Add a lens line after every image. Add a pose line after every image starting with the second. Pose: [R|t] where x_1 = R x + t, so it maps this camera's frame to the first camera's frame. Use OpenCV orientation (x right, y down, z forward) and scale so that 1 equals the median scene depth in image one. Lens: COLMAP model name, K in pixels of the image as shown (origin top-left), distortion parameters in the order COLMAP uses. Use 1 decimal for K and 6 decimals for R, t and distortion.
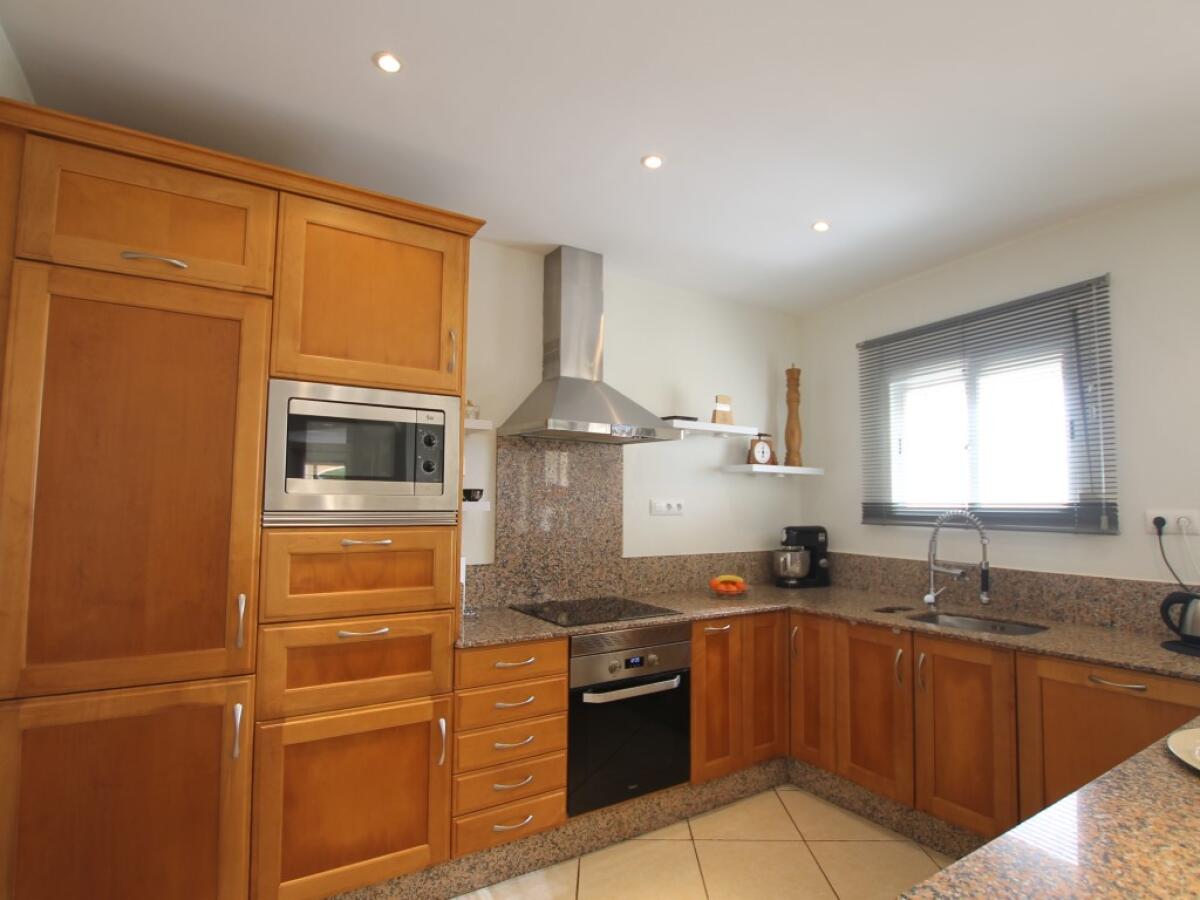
lens RADIAL K [[627.7, 0, 597.7], [0, 627.7, 457.2], [0, 0, 1]] dist [-0.038237, -0.000269]
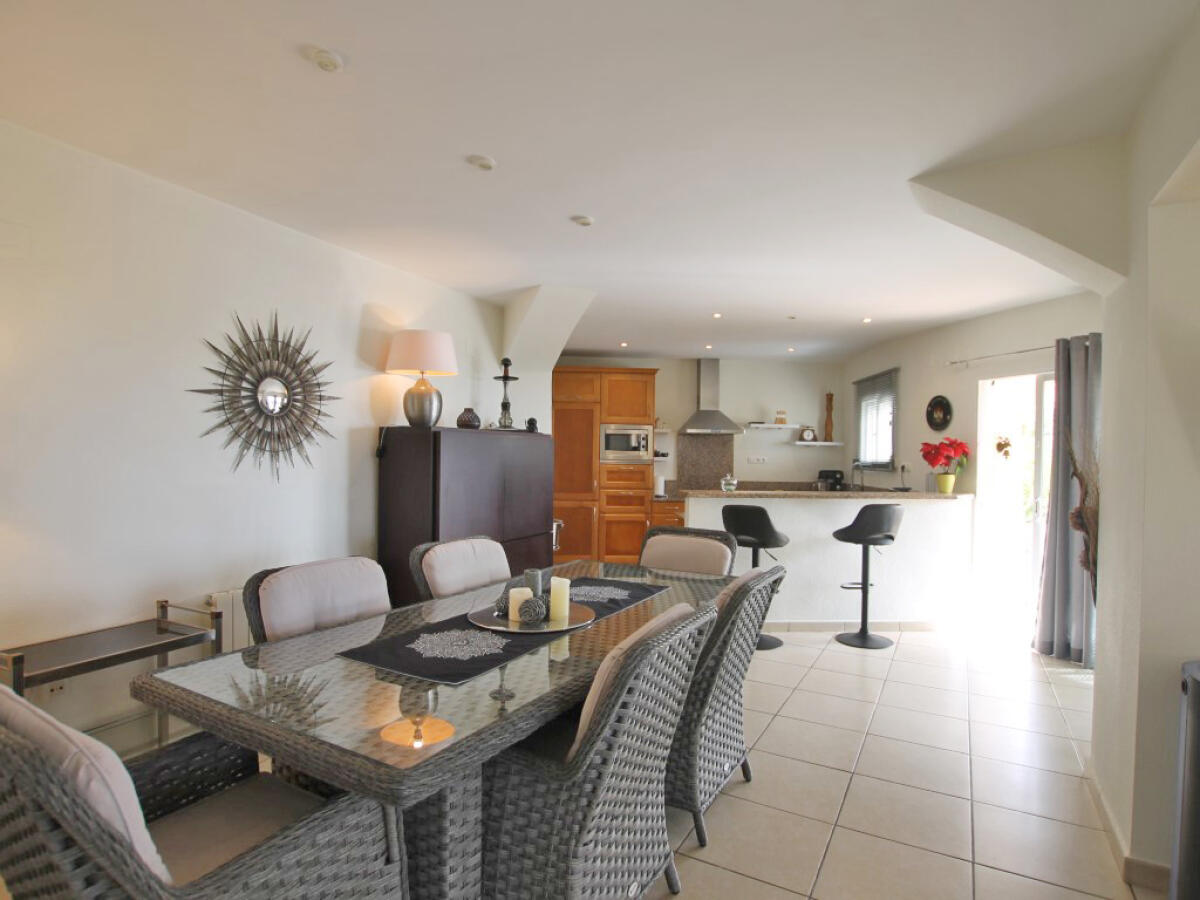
lens RADIAL K [[627.7, 0, 597.7], [0, 627.7, 457.2], [0, 0, 1]] dist [-0.038237, -0.000269]
pose [[0.870033, 0.006061, -0.492957, 1.200632], [0.027852, 0.997723, 0.061425, -0.146265], [0.492207, -0.067171, 0.867883, -2.089611]]
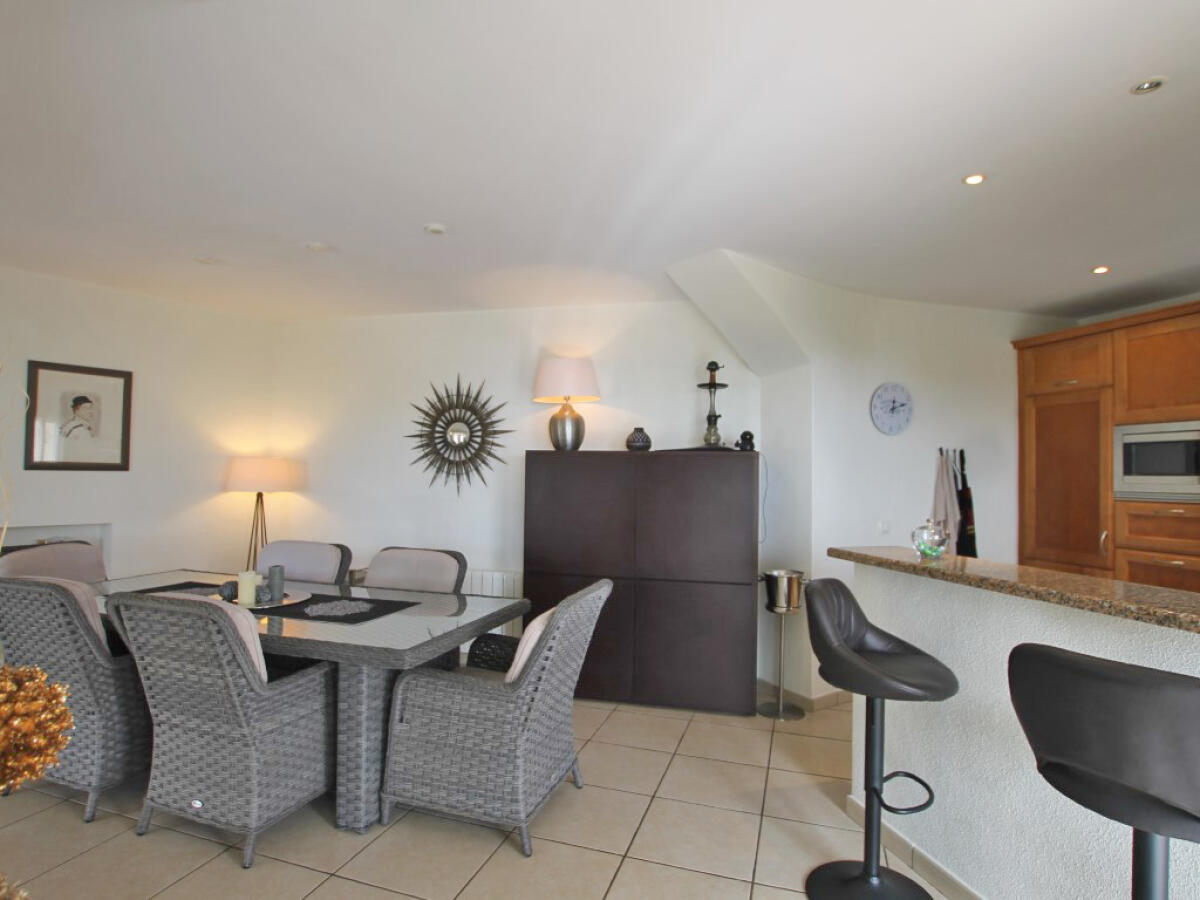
lens RADIAL K [[627.7, 0, 597.7], [0, 627.7, 457.2], [0, 0, 1]] dist [-0.038237, -0.000269]
pose [[-0.304034, -0.041599, -0.951753, 1.663788], [0.049071, 0.997036, -0.059254, 0.006604], [0.951397, -0.064718, -0.301091, -0.004621]]
